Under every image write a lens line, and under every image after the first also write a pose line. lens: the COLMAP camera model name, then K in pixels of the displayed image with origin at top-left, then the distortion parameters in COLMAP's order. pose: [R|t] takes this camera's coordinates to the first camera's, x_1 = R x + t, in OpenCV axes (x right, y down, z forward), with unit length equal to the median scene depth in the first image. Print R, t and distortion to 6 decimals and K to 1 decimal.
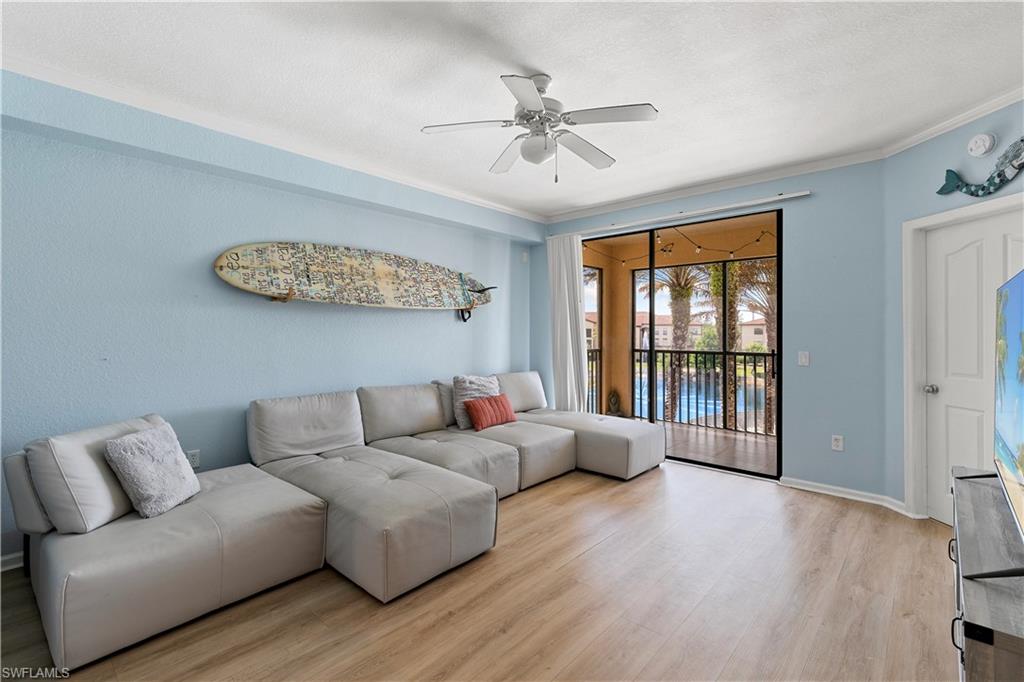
lens RADIAL K [[460.2, 0, 511.1], [0, 460.2, 331.5], [0, 0, 1]] dist [0.008241, -0.001442]
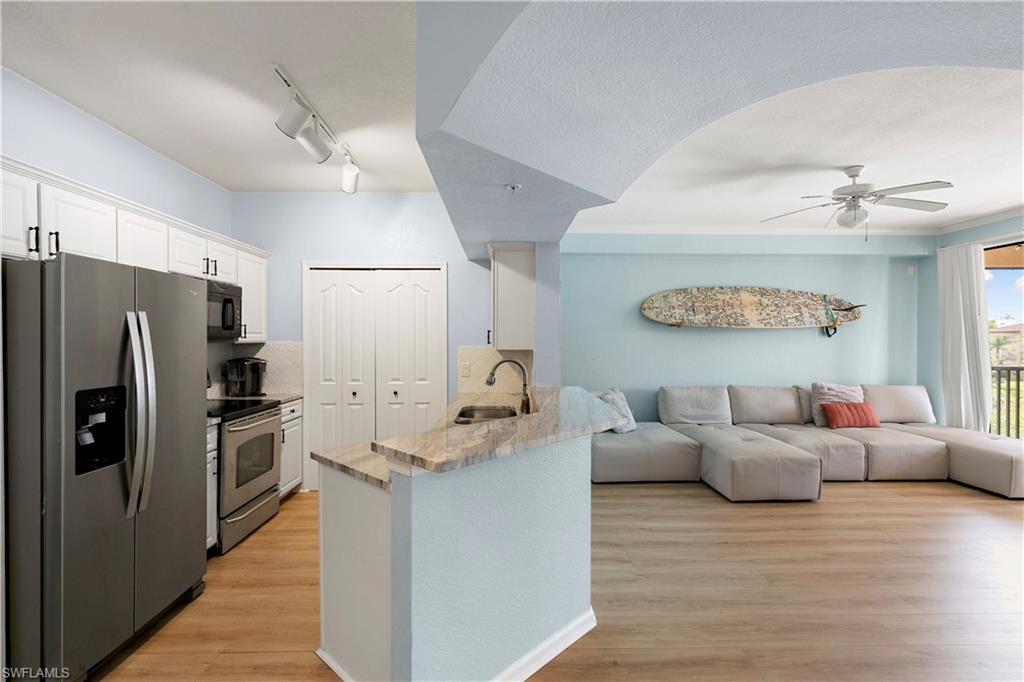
lens RADIAL K [[460.2, 0, 510.6], [0, 460.2, 343.0], [0, 0, 1]] dist [0.008241, -0.001442]
pose [[0.687816, 0.004790, -0.725869, 0.250478], [0.000016, 0.999978, 0.006615, -0.018364], [0.725885, -0.004561, 0.687801, -0.491041]]
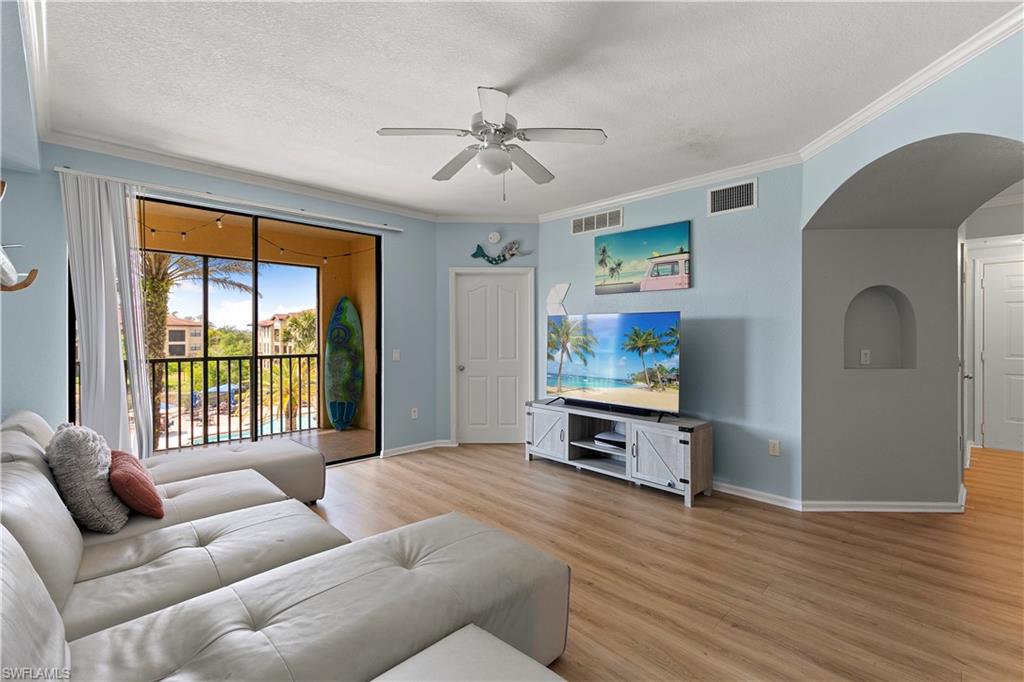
lens RADIAL K [[460.2, 0, 511.1], [0, 460.2, 332.1], [0, 0, 1]] dist [0.008241, -0.001442]
pose [[0.057973, 0.001751, 0.998317, -0.669160], [-0.000071, 0.999998, -0.001750, -0.004492], [-0.998318, 0.000031, 0.057973, 0.614668]]
